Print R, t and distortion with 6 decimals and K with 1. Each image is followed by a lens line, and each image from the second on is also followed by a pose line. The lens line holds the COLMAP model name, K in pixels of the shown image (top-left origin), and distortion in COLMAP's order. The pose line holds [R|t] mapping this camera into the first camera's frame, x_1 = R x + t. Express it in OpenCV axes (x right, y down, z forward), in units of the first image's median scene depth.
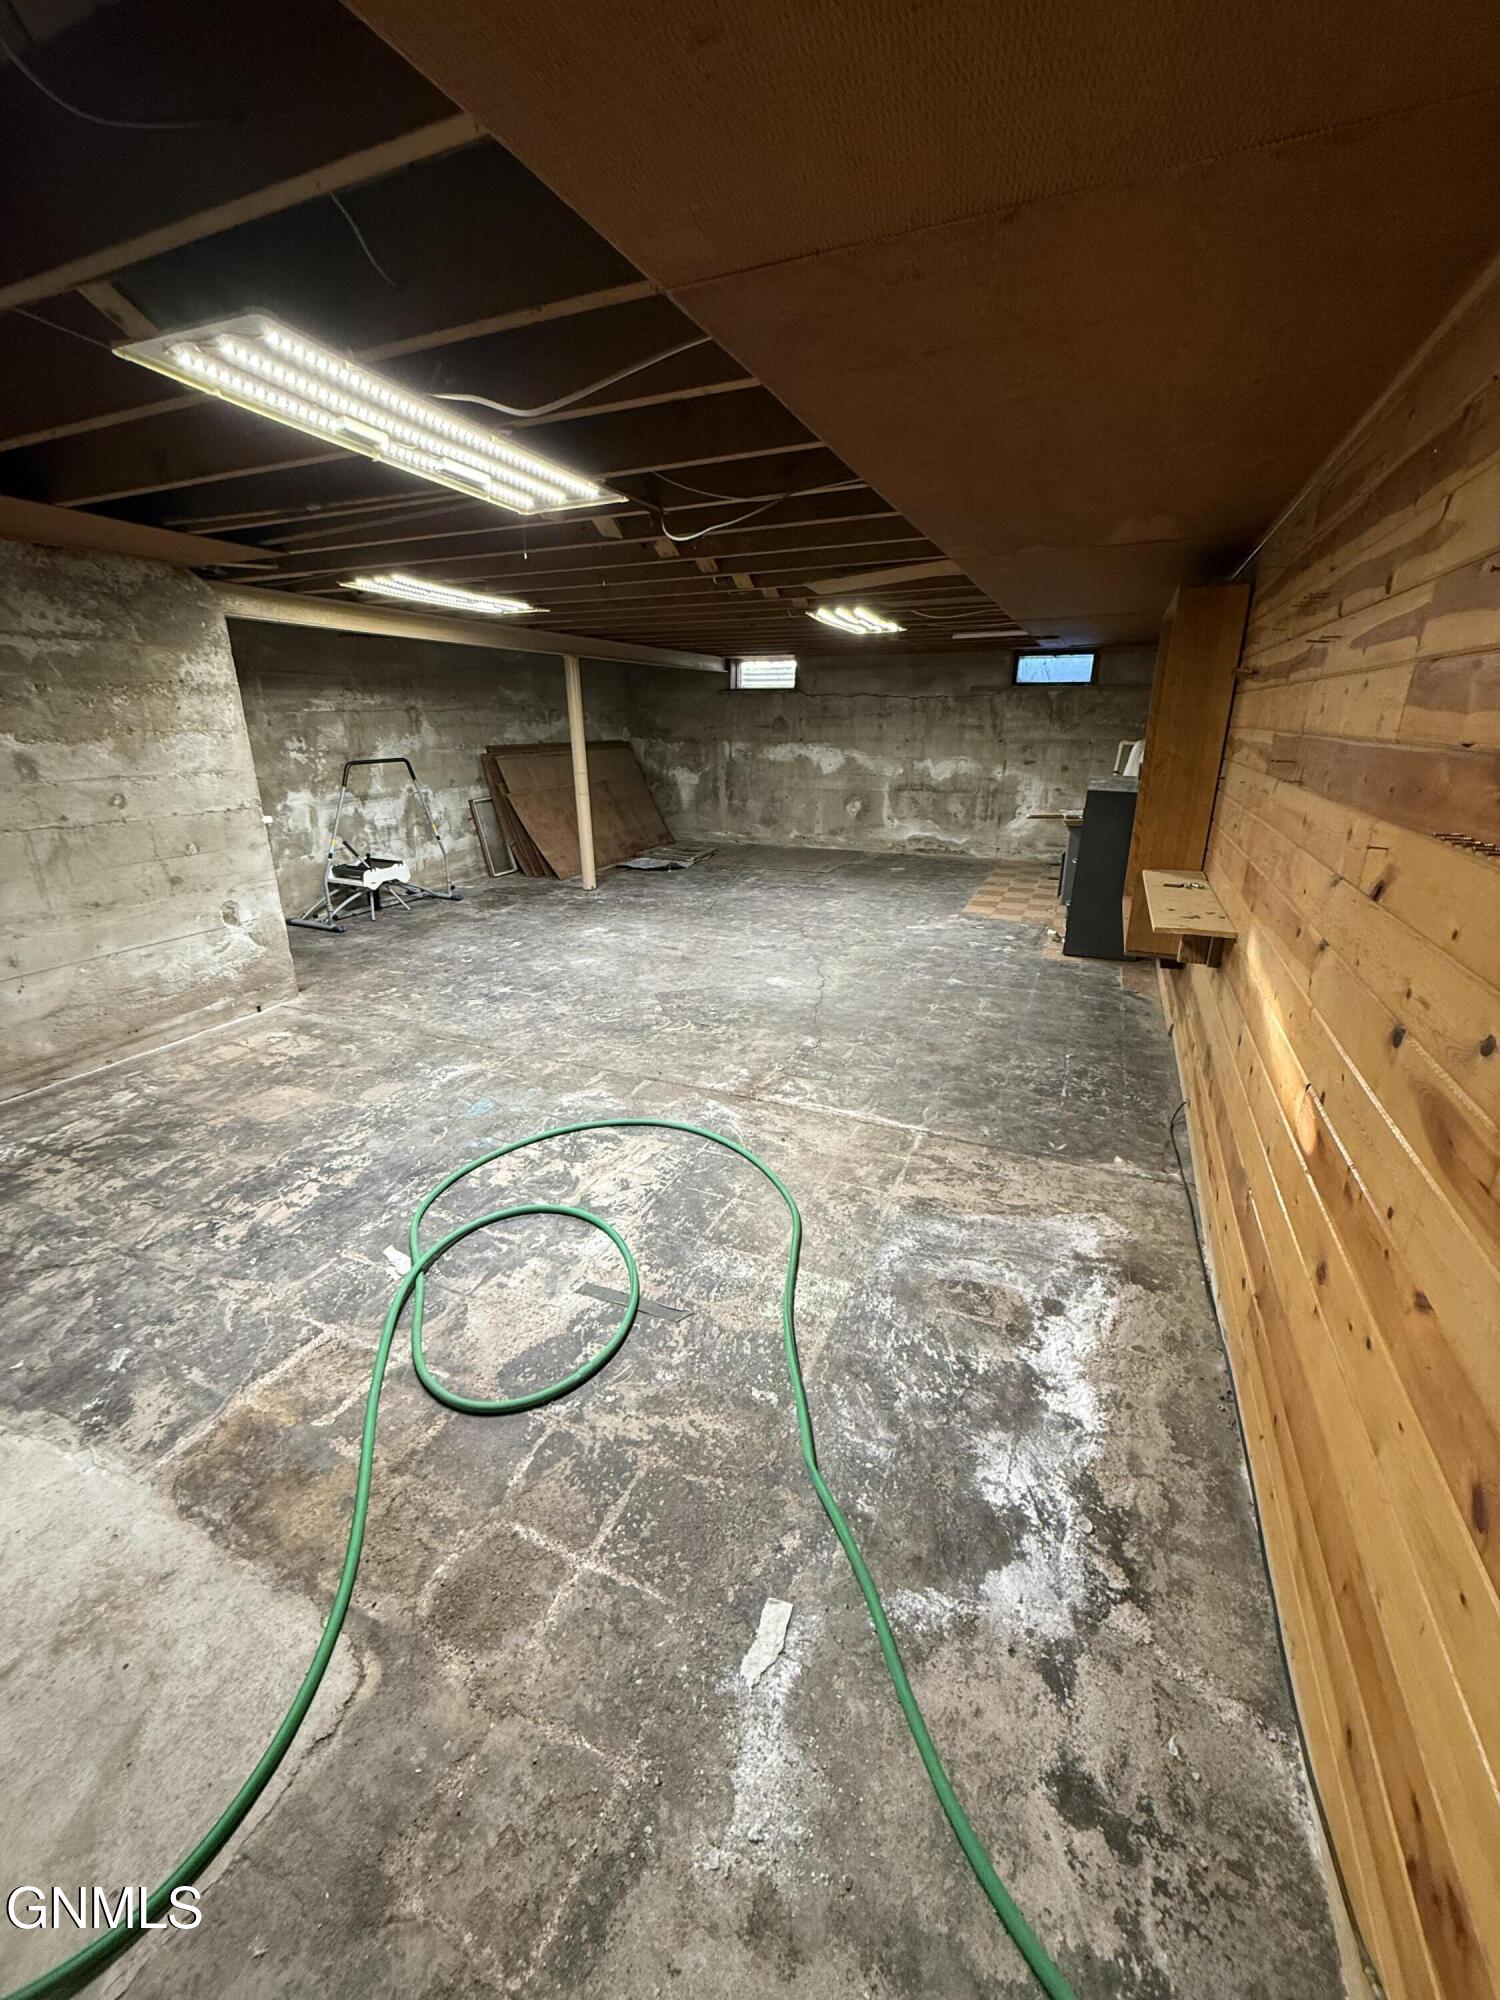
lens RADIAL K [[801.3, 0, 760.1], [0, 801.3, 997.9], [0, 0, 1]] dist [-0.002636, 0.000744]
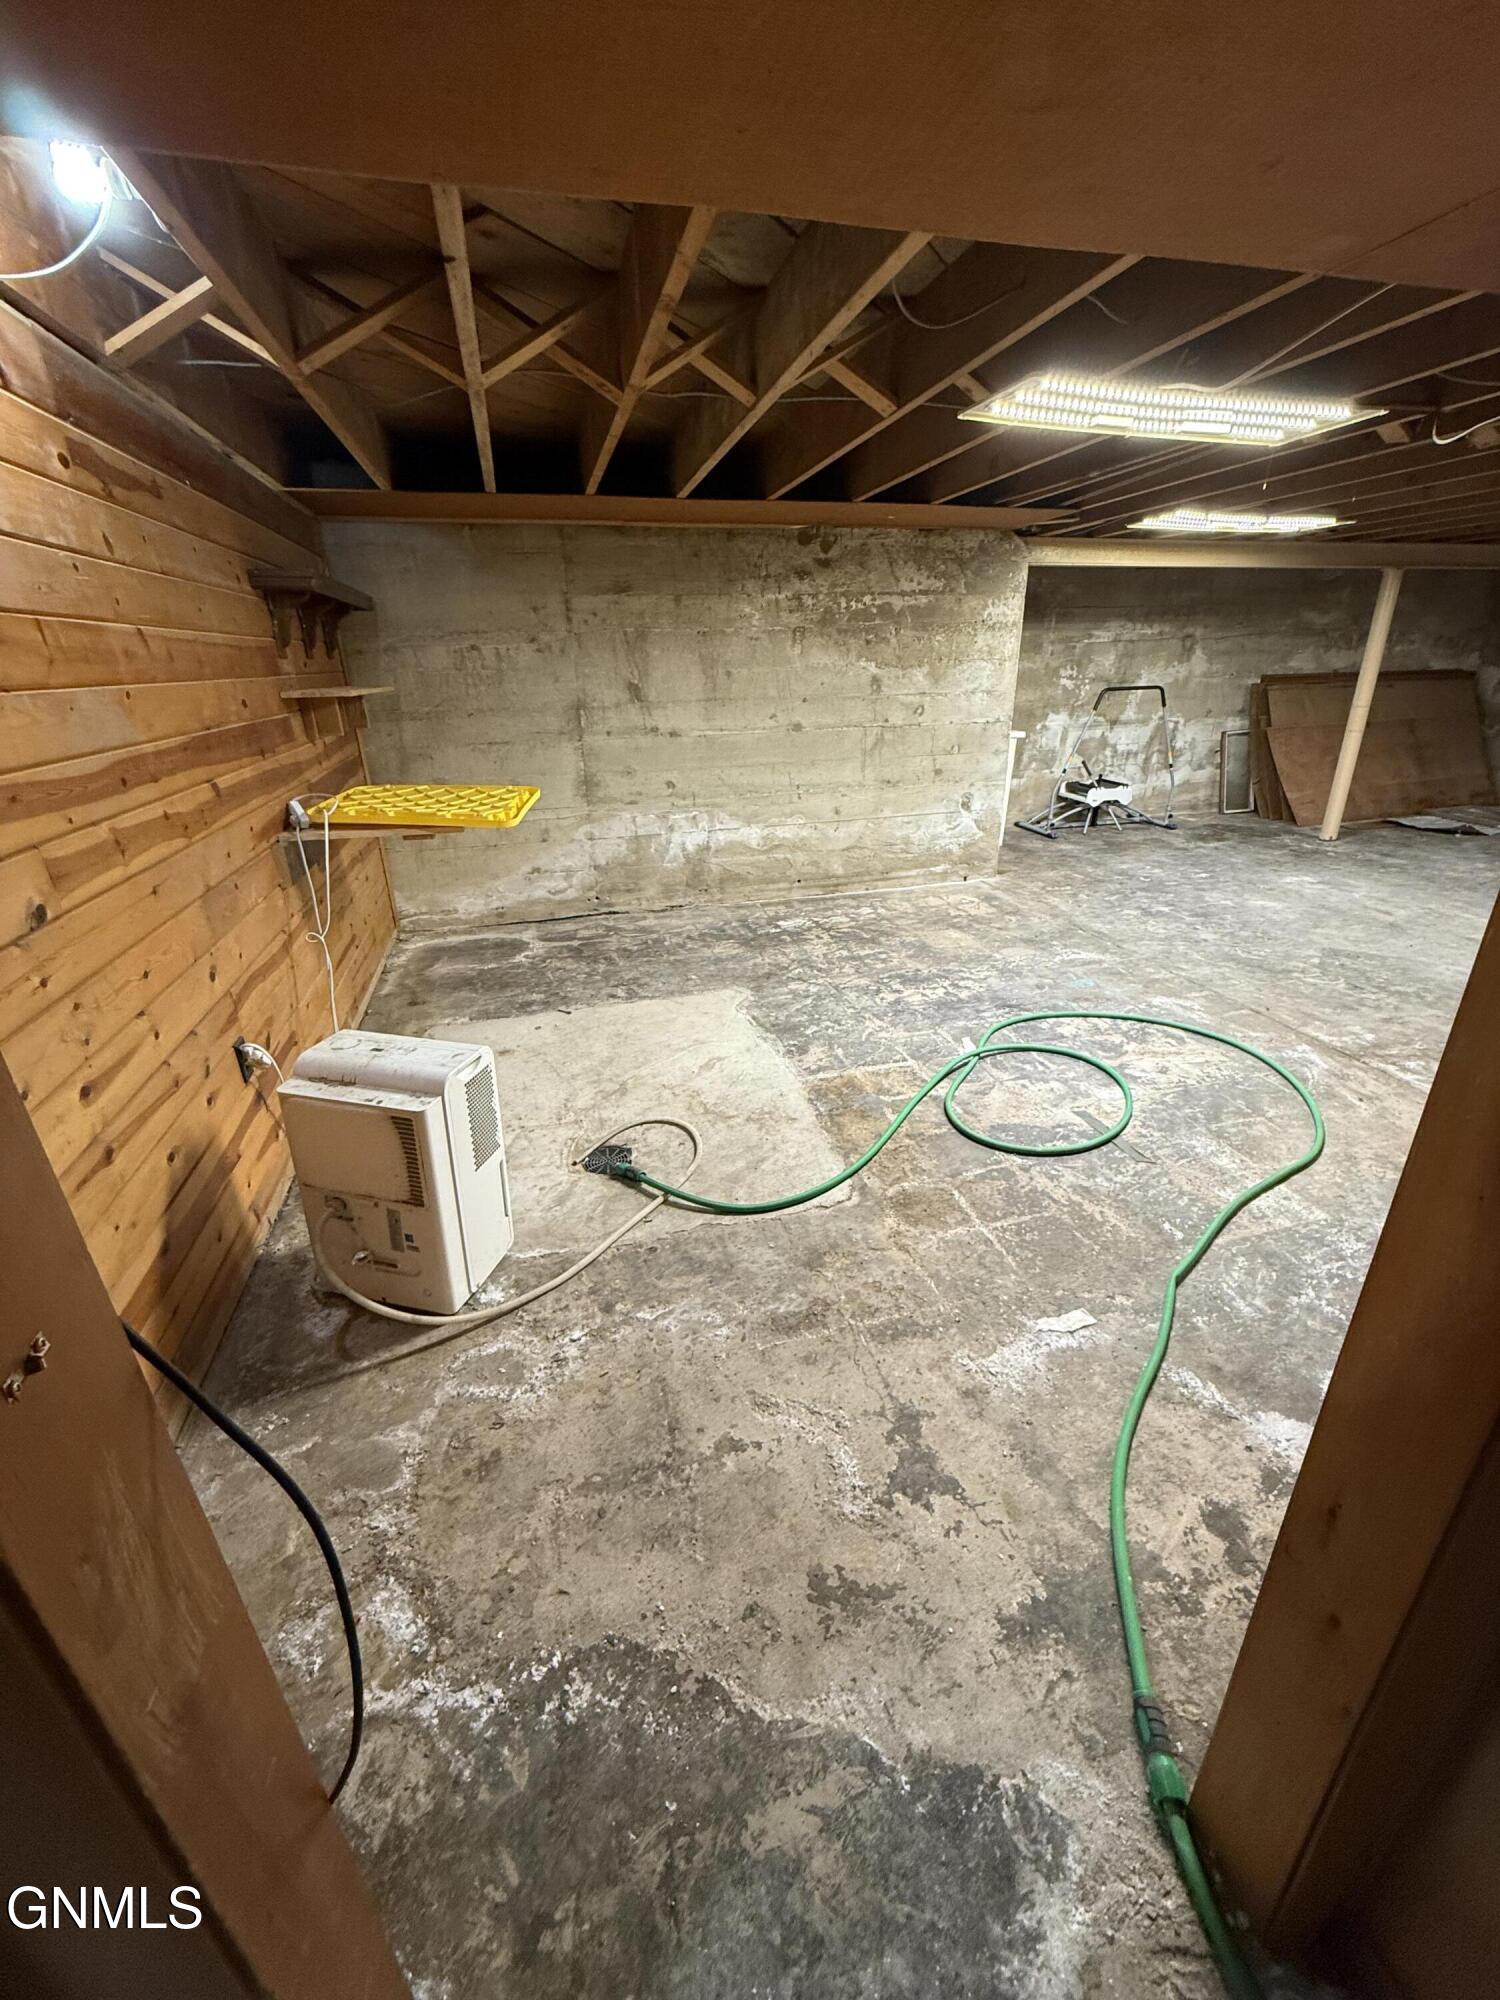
lens RADIAL K [[801.3, 0, 749.6], [0, 801.3, 999.1], [0, 0, 1]] dist [-0.002636, 0.000744]
pose [[0.620896, 0.295741, -0.725965, 0.212262], [-0.239556, 0.953384, 0.183502, 0.058940], [0.746392, 0.059973, 0.662799, -0.152618]]
